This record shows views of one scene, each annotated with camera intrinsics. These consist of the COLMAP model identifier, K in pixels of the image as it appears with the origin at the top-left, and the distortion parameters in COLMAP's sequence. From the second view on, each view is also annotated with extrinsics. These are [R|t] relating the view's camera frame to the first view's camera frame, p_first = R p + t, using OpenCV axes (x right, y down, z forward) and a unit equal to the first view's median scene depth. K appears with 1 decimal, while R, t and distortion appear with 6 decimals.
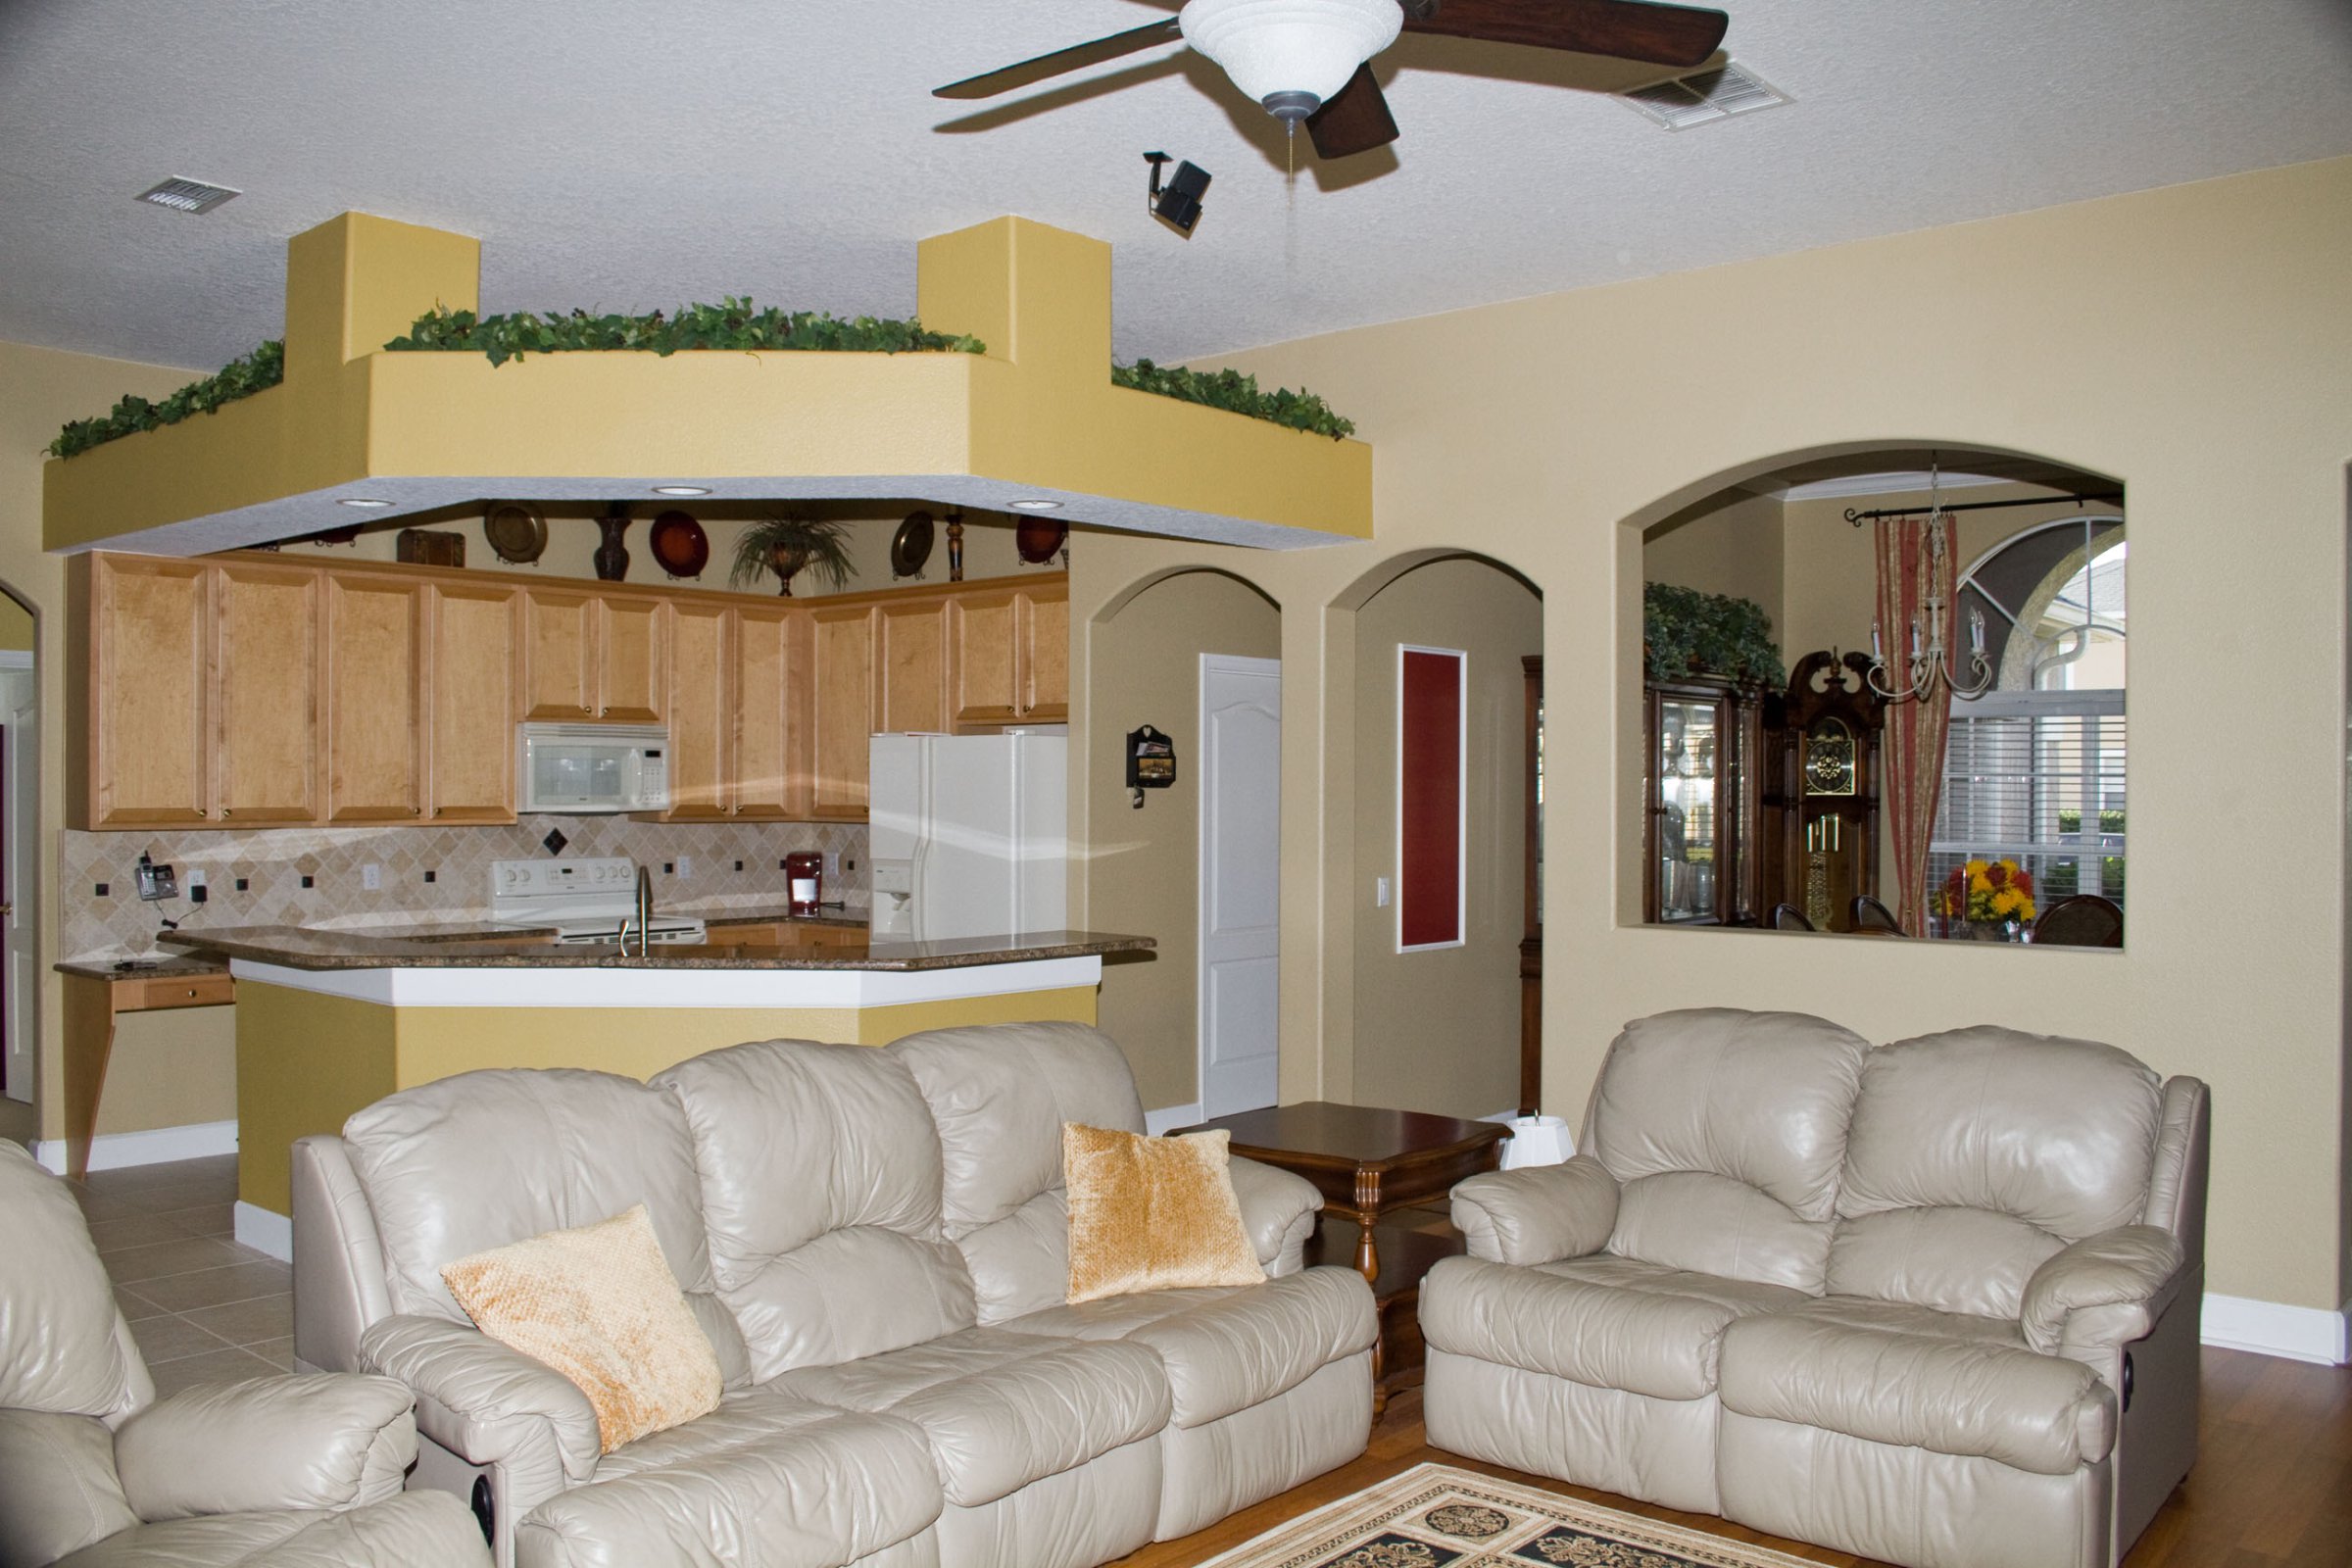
lens RADIAL K [[1916.4, 0, 1161.2], [0, 1916.4, 787.0], [0, 0, 1]] dist [-0.157008, 0.129851]
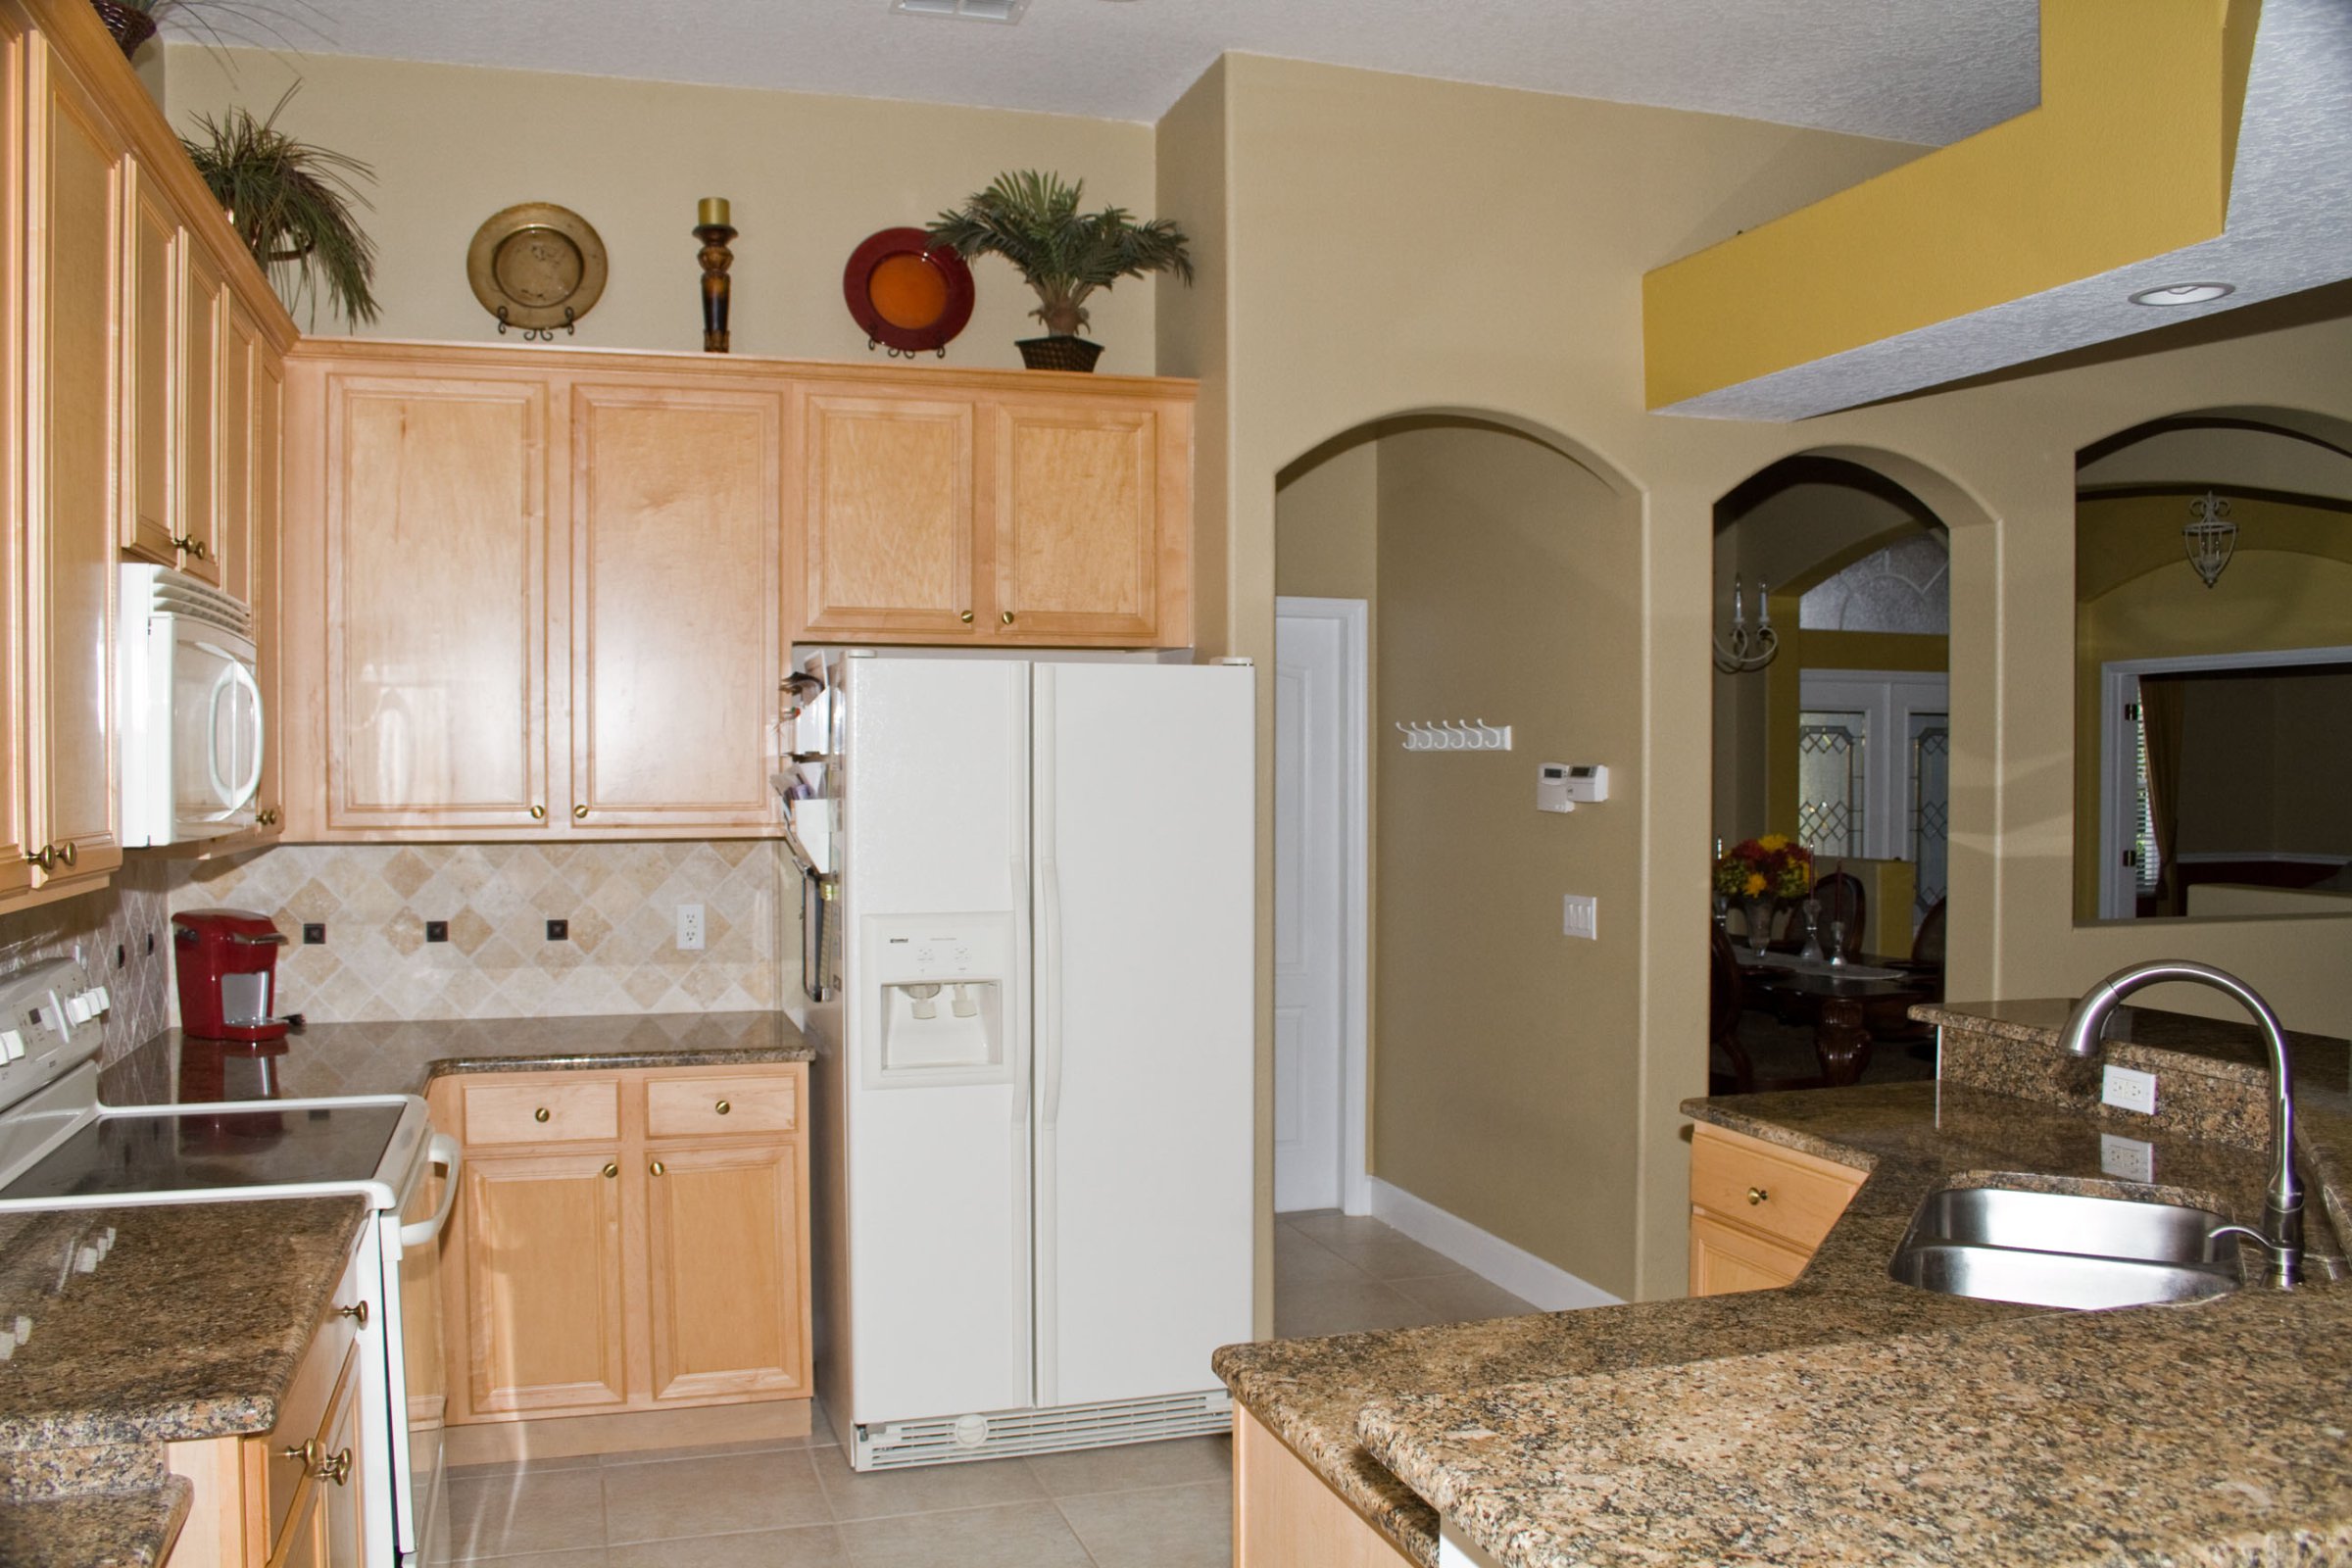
lens RADIAL K [[1975.9, 0, 1176.0], [0, 1975.9, 784.0], [0, 0, 1]] dist [-0.086850, -0.000207]
pose [[0.520576, -0.009770, 0.853760, -0.538061], [0.000985, 0.999941, 0.010842, 0.000128], [-0.853815, -0.004804, 0.520554, 0.690486]]
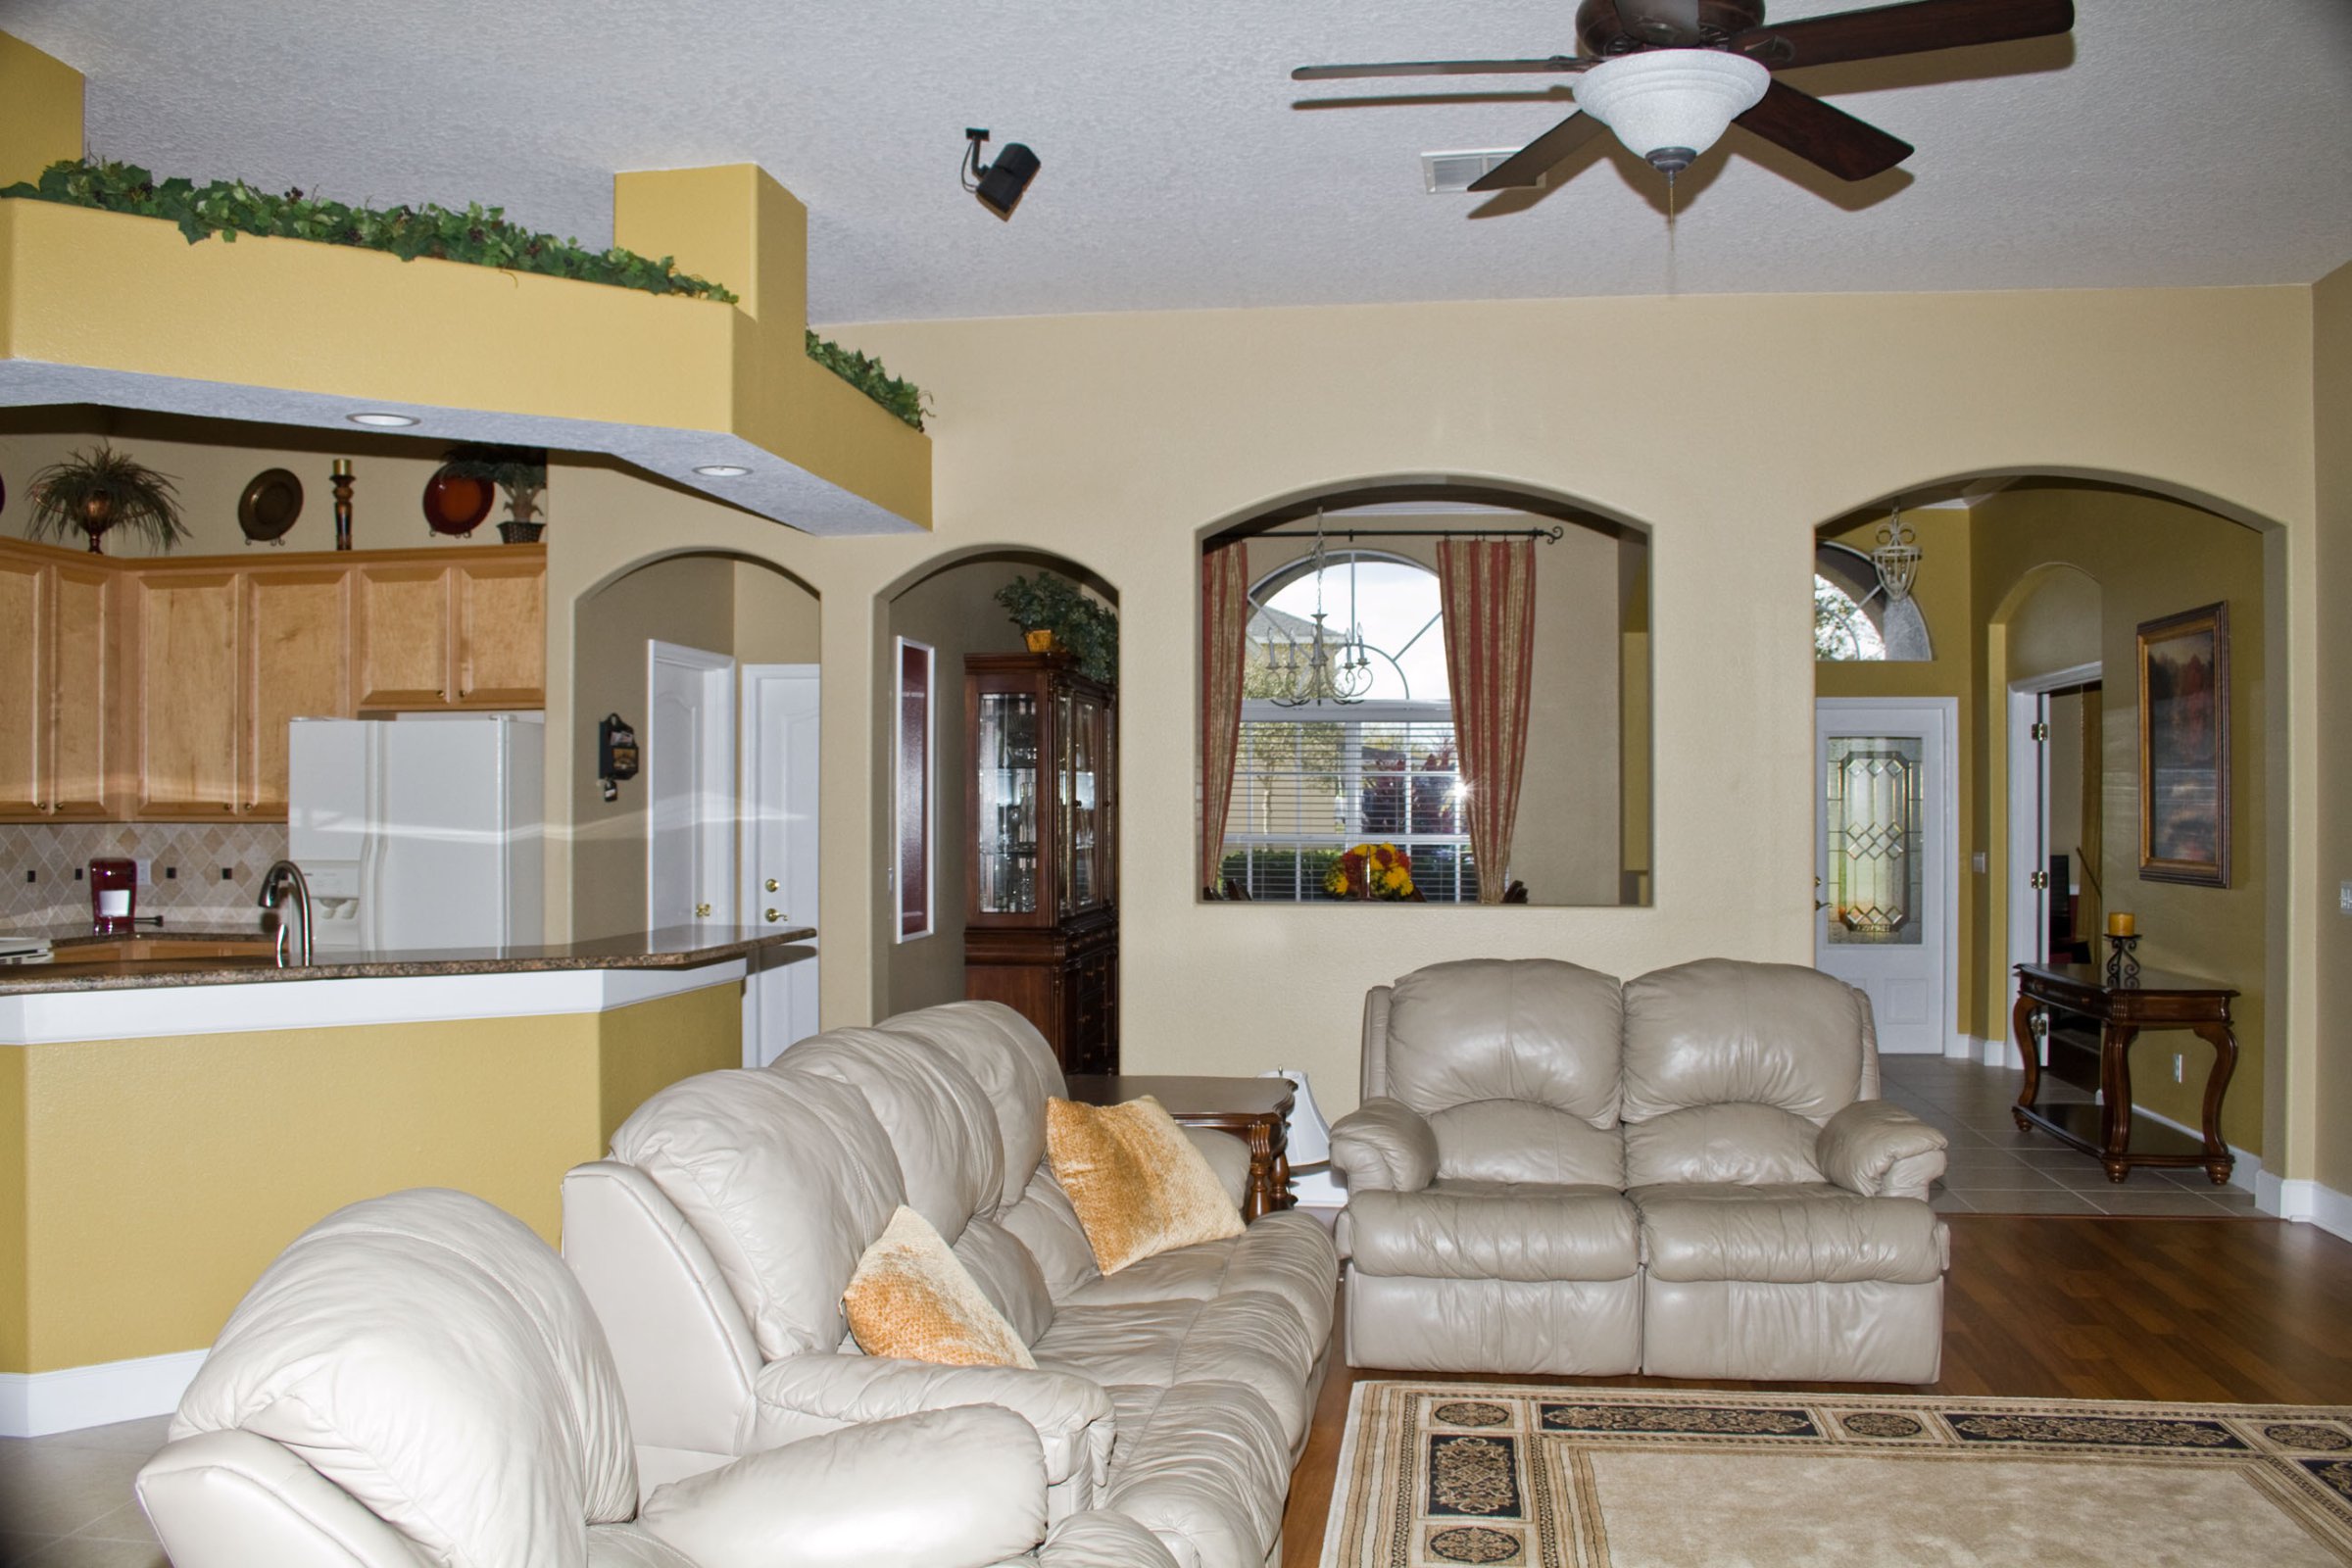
lens RADIAL K [[1916.4, 0, 1161.2], [0, 1916.4, 787.0], [0, 0, 1]] dist [-0.157008, 0.129851]
pose [[0.842585, 0.001698, 0.538560, -0.280228], [0.002562, 0.999971, -0.007161, 0.011180], [-0.538557, 0.007414, 0.842557, 0.069261]]
